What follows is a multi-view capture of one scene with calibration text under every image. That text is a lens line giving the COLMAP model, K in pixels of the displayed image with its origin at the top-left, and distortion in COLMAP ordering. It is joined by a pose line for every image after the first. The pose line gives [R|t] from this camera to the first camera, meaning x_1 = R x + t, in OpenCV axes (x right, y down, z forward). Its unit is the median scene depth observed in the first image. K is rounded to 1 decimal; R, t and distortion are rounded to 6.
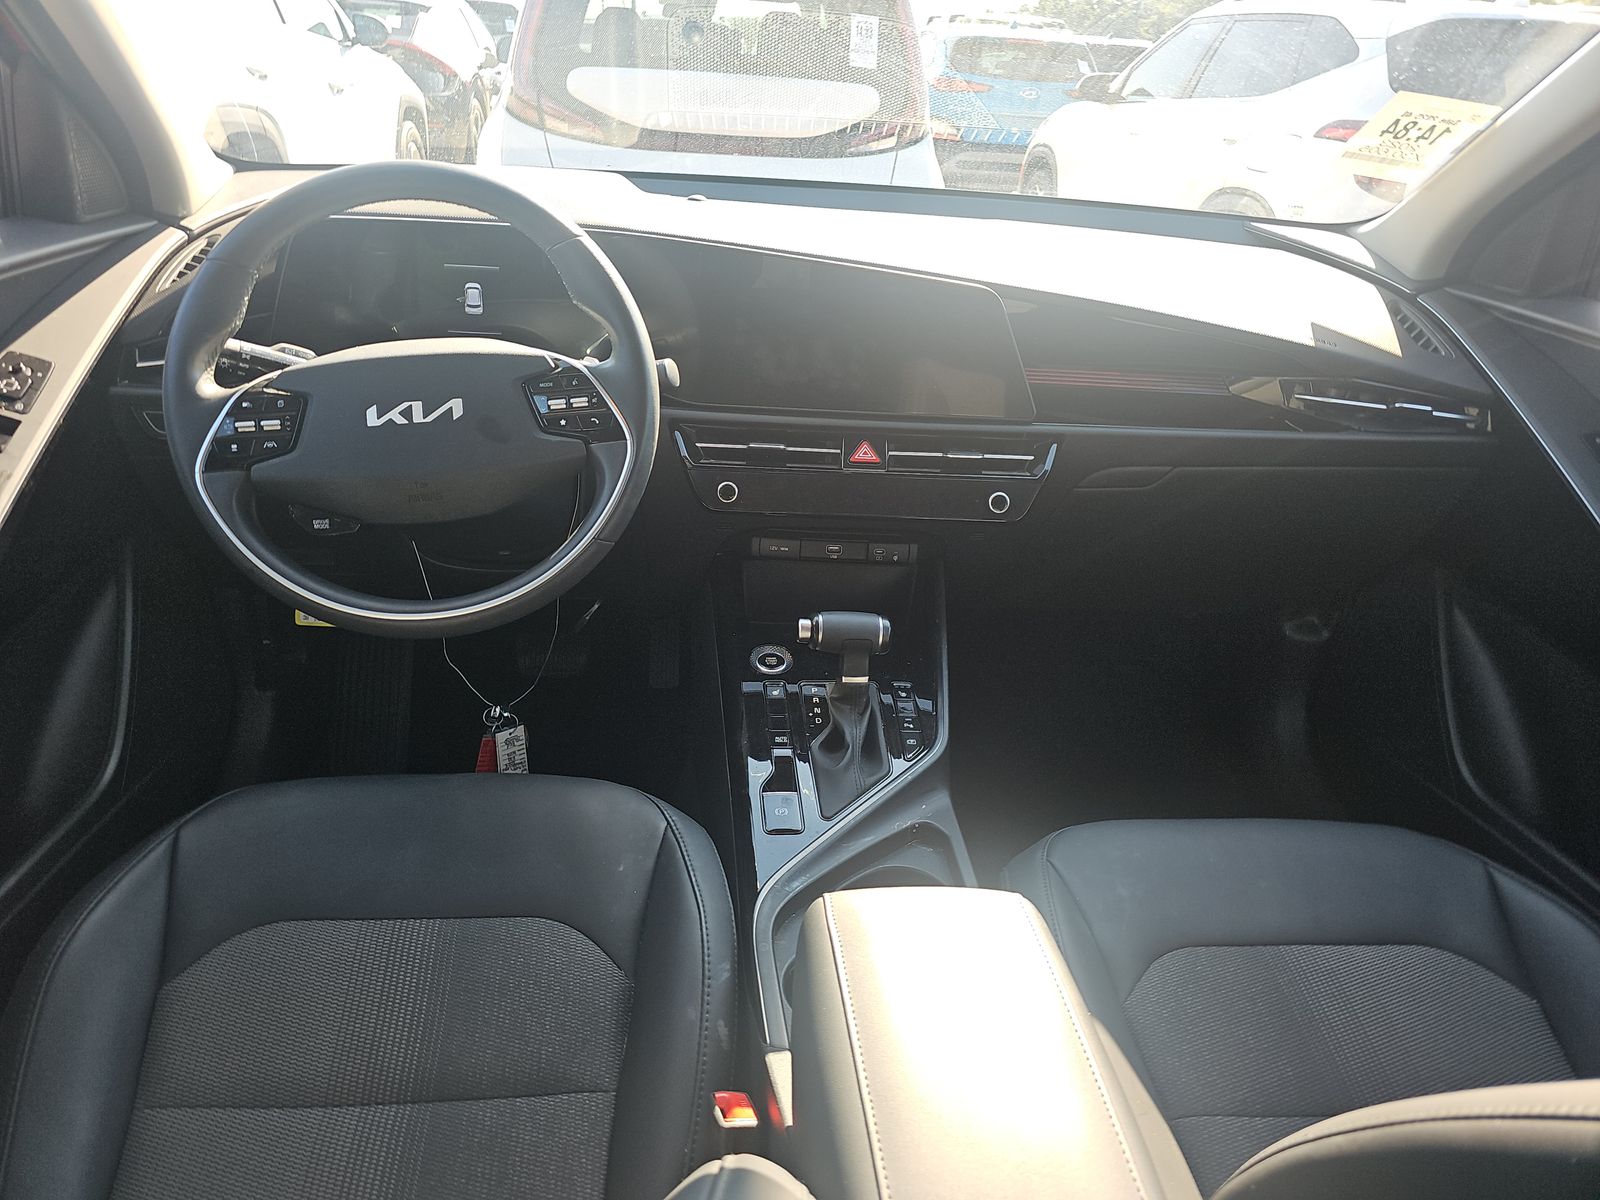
lens RADIAL K [[1082.9, 0, 808.3], [0, 1082.9, 608.0], [0, 0, 1]] dist [0.027147, 0.003999]
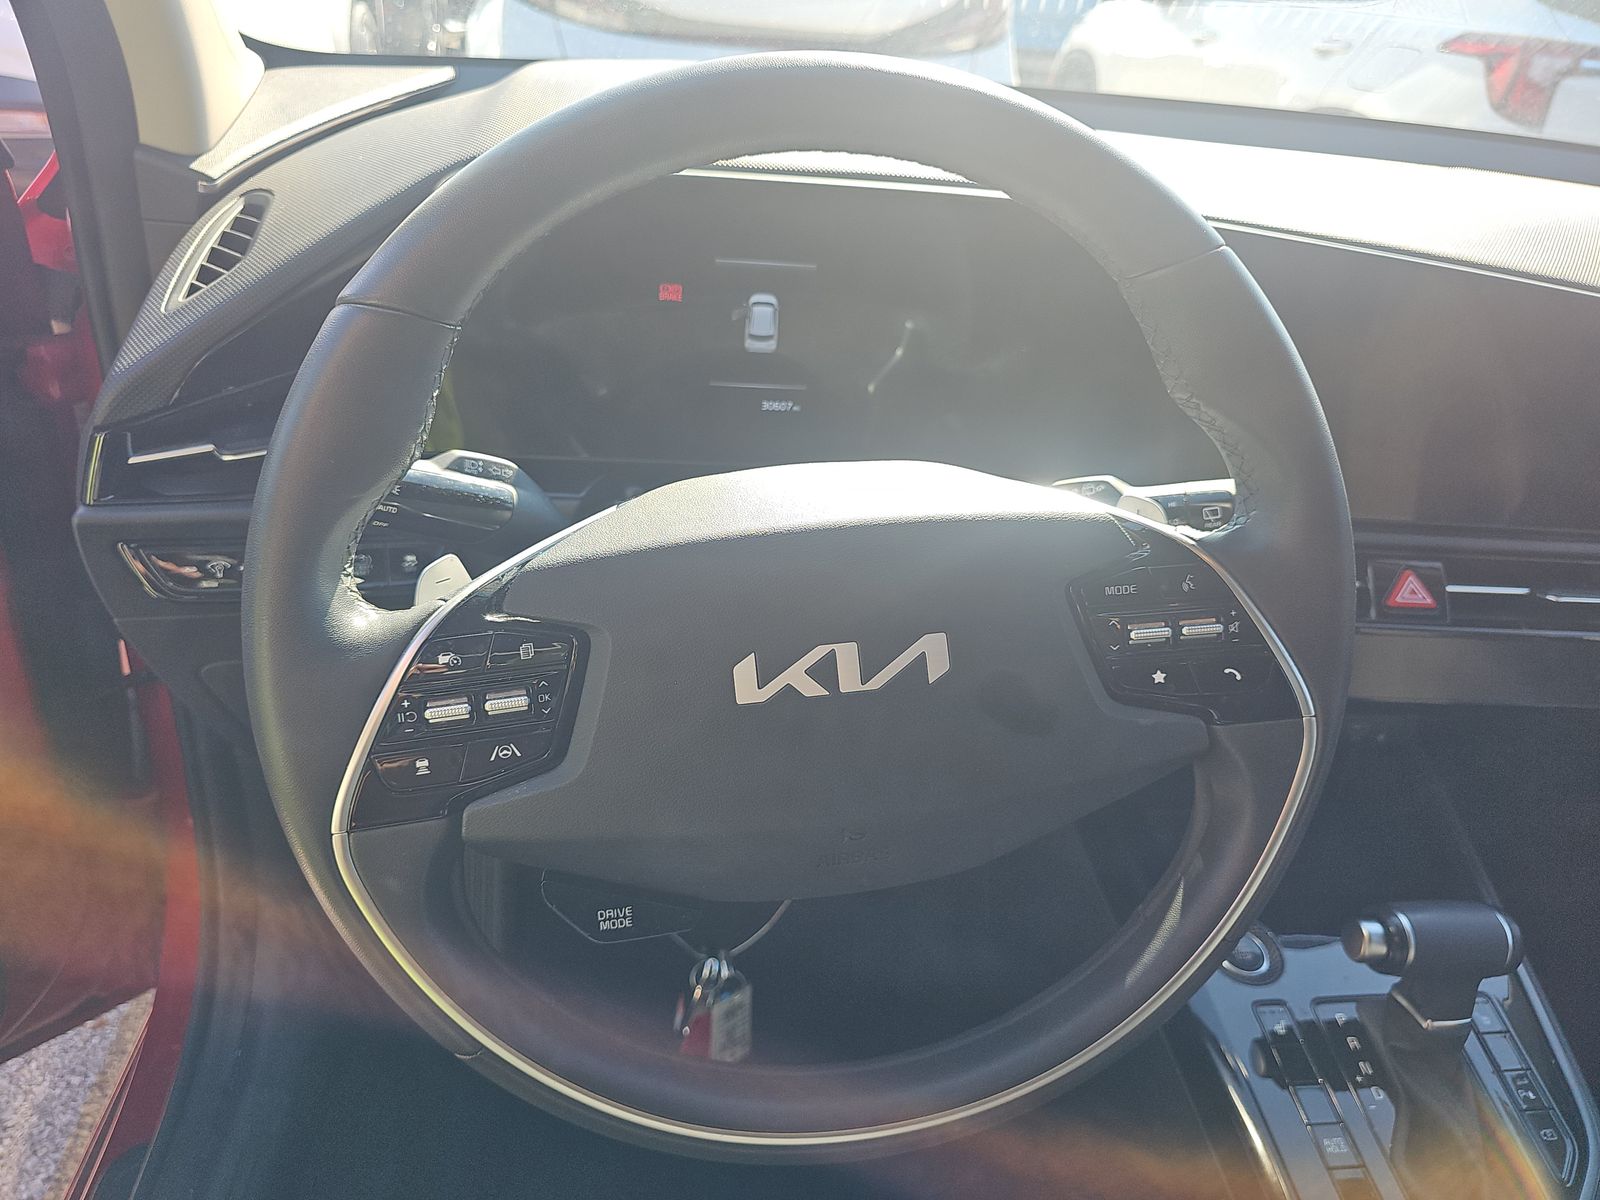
lens RADIAL K [[1082.9, 0, 790.3], [0, 1082.9, 595.1], [0, 0, 1]] dist [0.027147, 0.003999]
pose [[0.999062, 0.001586, 0.043276, -0.393252], [-0.004402, 0.997873, 0.065045, -0.231450], [-0.043081, -0.065175, 0.996943, 0.572657]]
